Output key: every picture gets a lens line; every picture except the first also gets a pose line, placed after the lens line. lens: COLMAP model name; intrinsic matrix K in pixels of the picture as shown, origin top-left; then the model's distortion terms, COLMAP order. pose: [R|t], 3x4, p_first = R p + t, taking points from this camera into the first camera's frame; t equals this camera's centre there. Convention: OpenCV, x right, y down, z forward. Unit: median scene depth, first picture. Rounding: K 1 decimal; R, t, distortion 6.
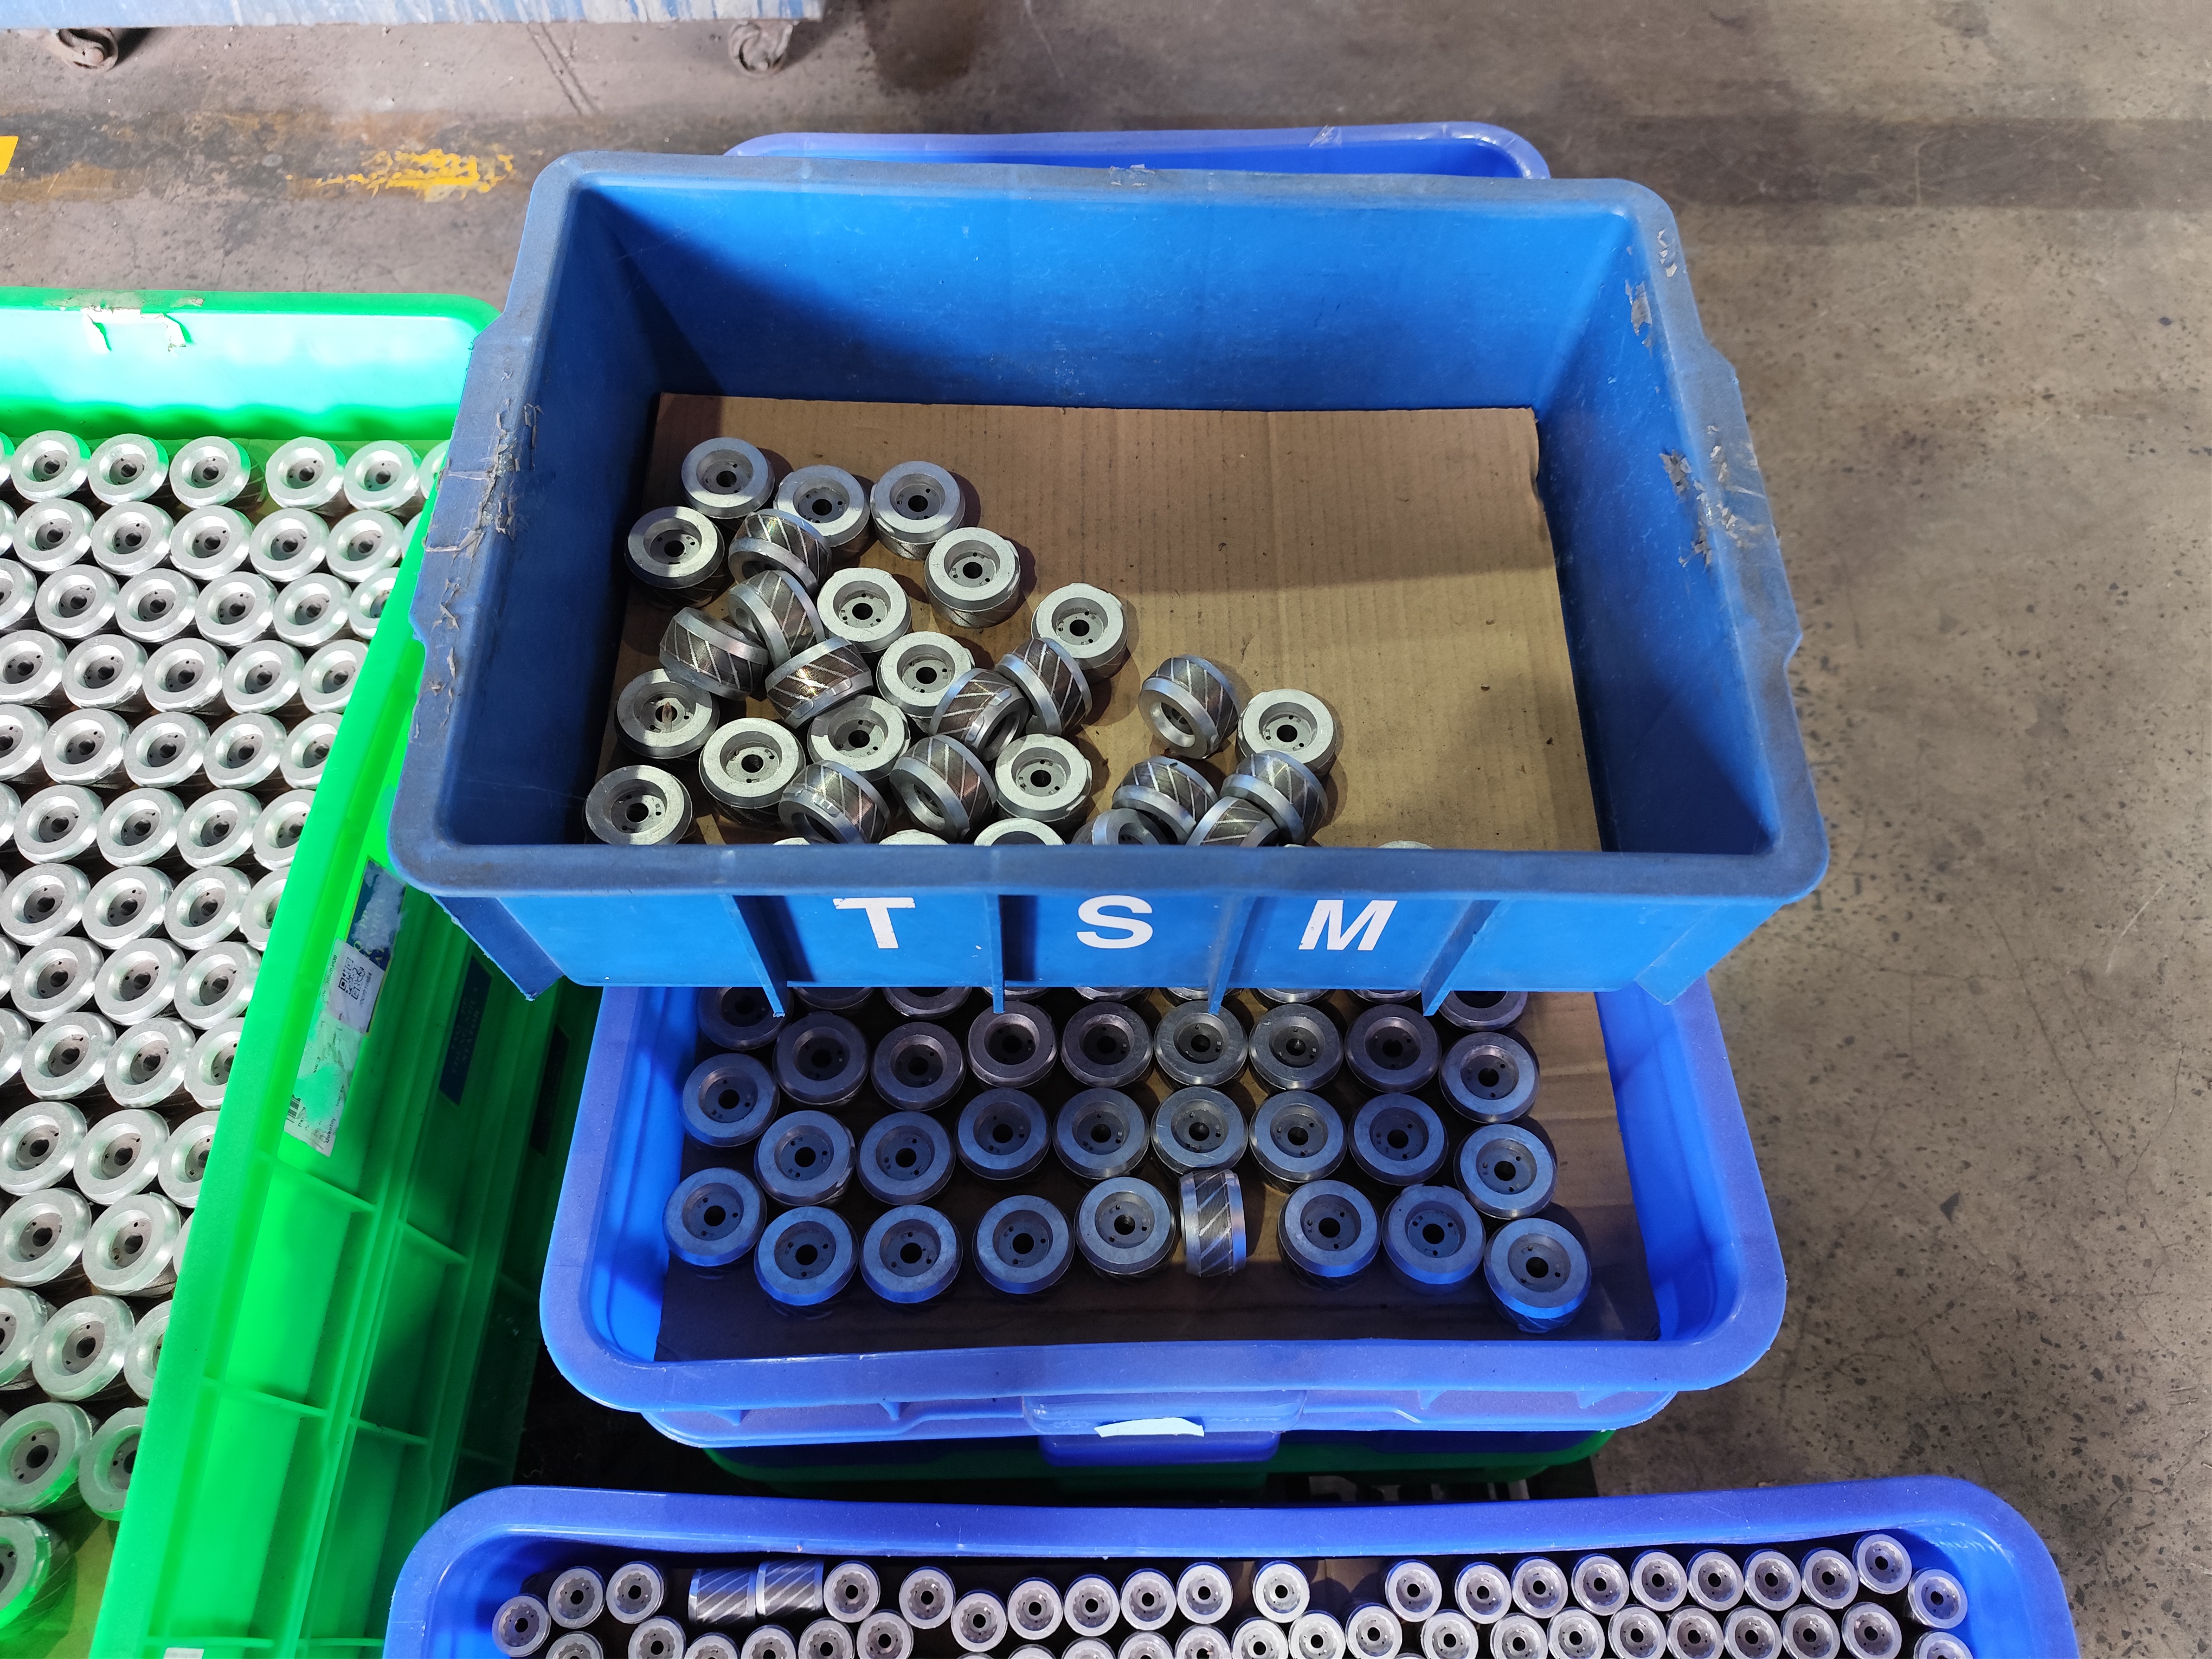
lens RADIAL K [[1540.3, 0, 1103.8], [0, 1540.3, 828.0], [0, 0, 1]] dist [0.028683, -0.019957]
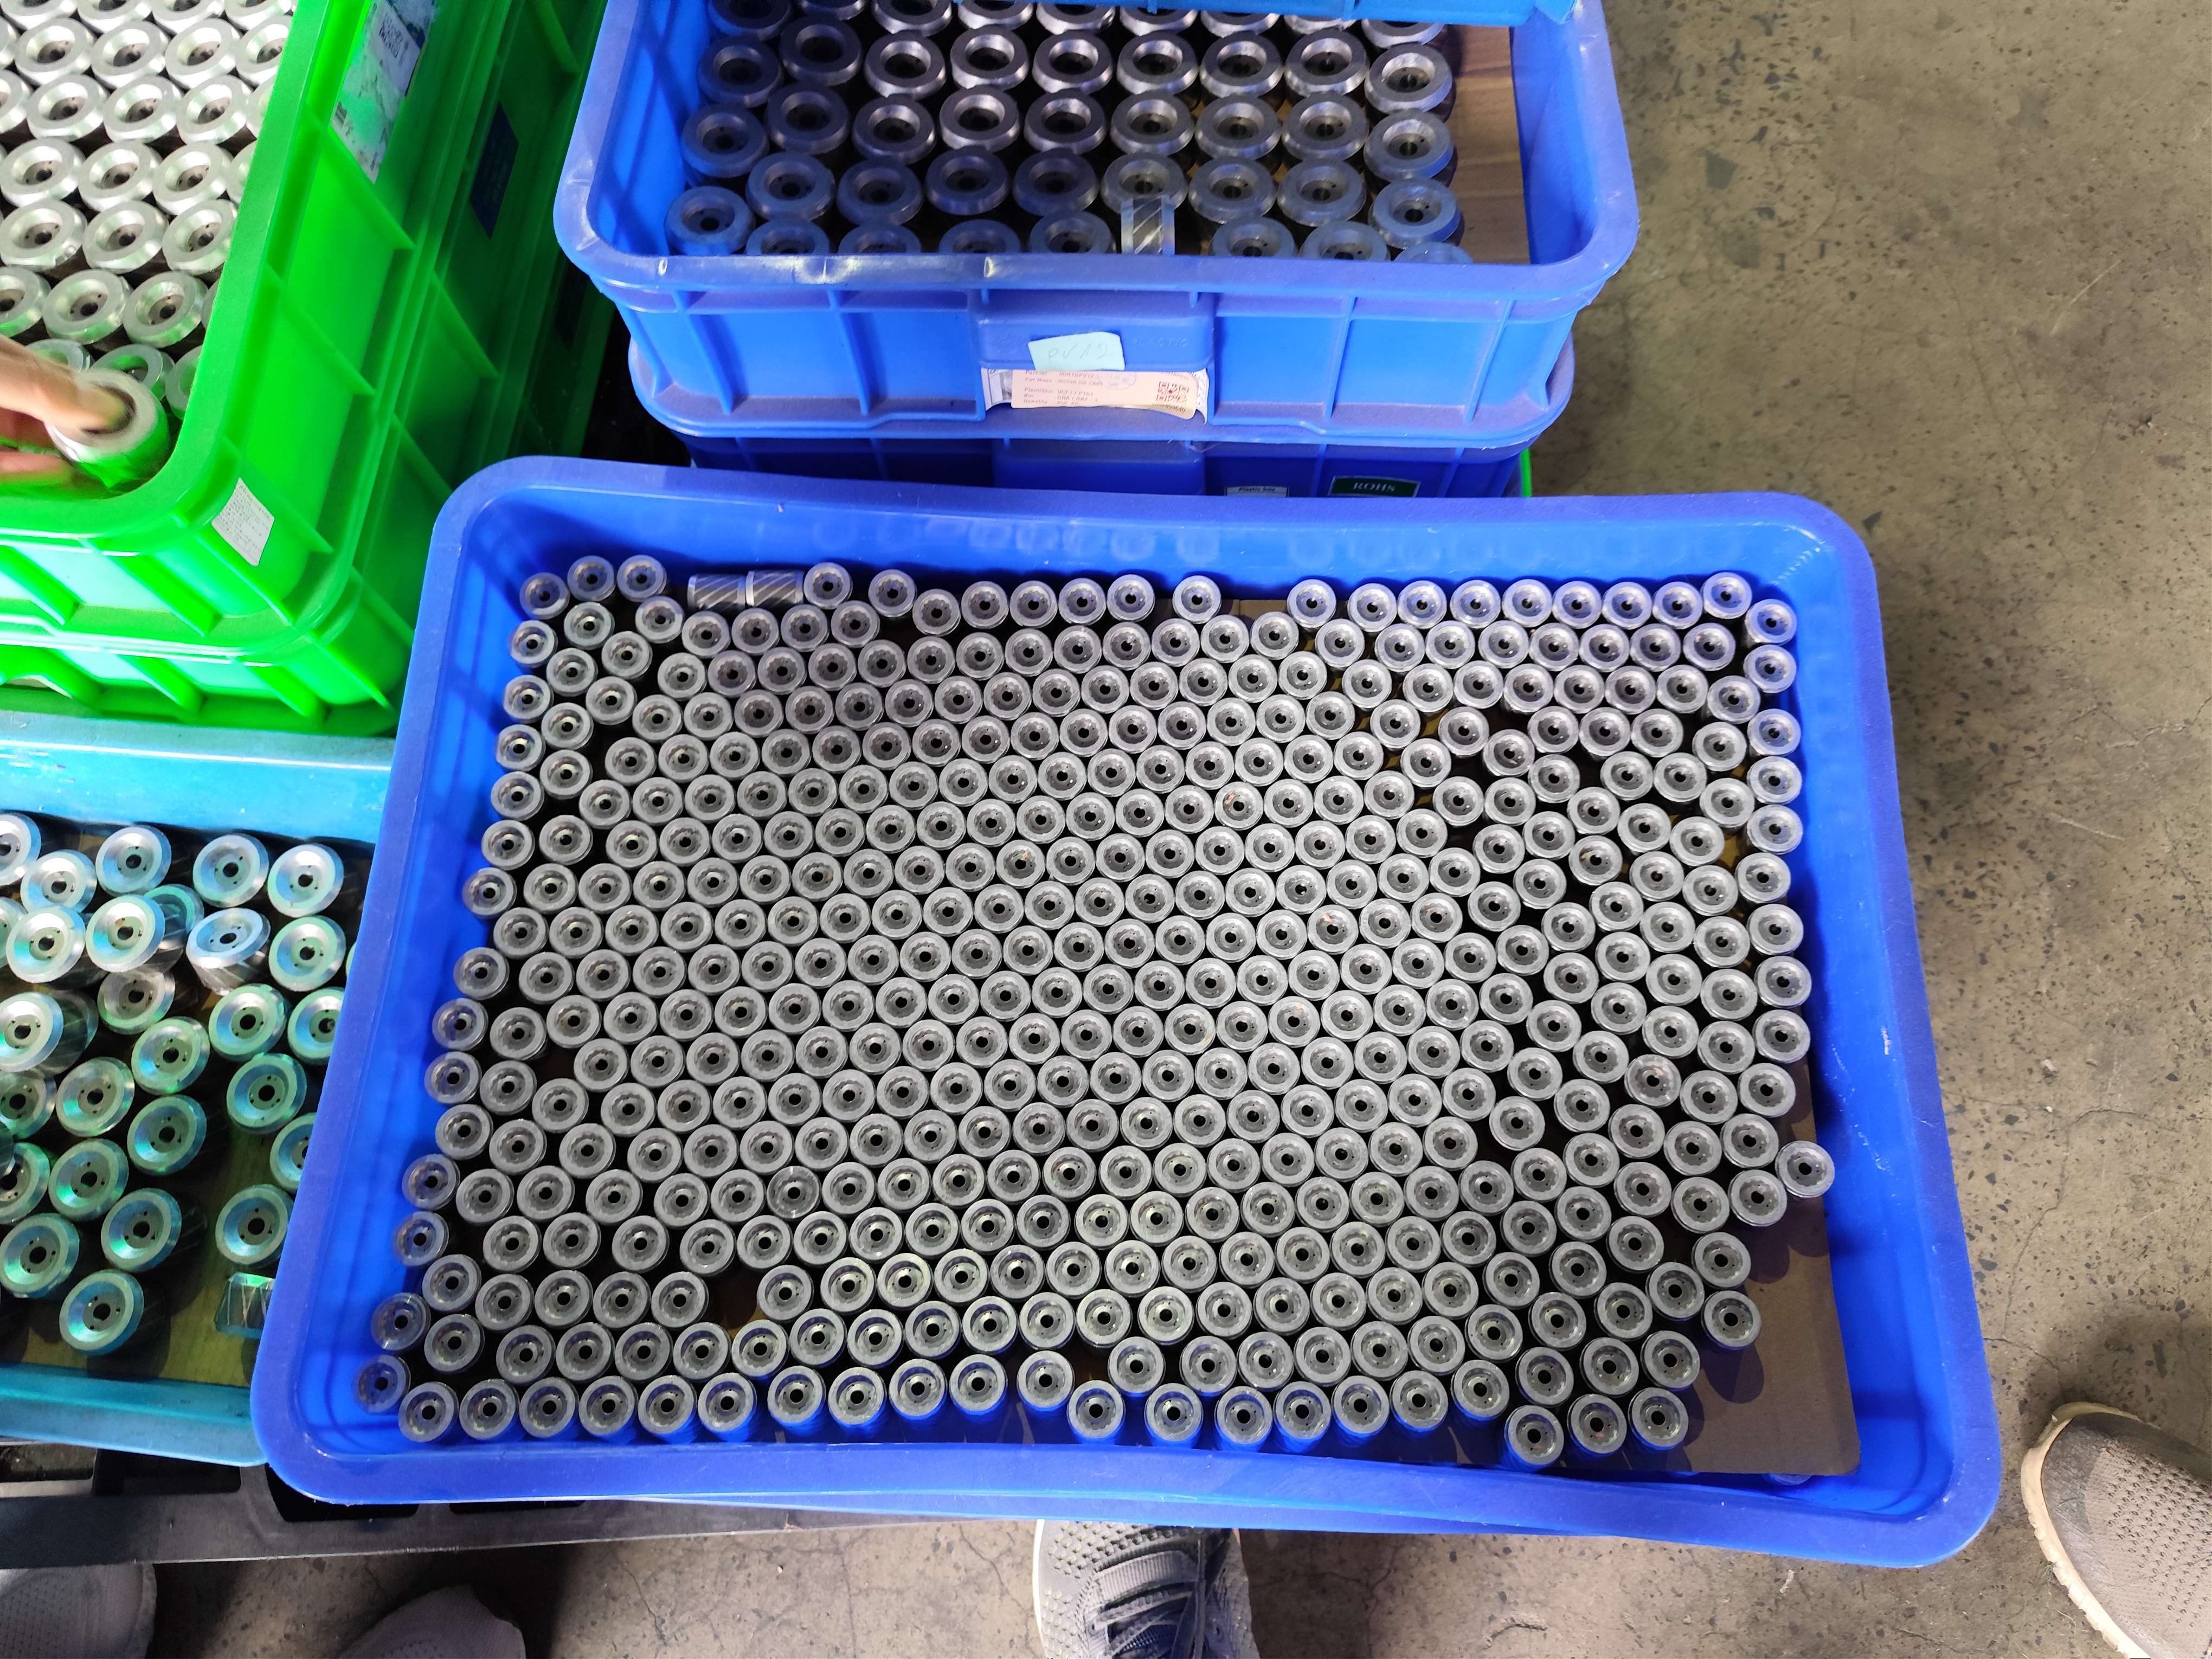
lens RADIAL K [[1540.3, 0, 1112.5], [0, 1540.3, 824.0], [0, 0, 1]] dist [0.028683, -0.019957]
pose [[0.998712, 0.042425, -0.027839, 0.059786], [-0.038982, 0.992679, 0.114322, 0.349217], [0.032485, -0.113090, 0.993054, -0.106182]]
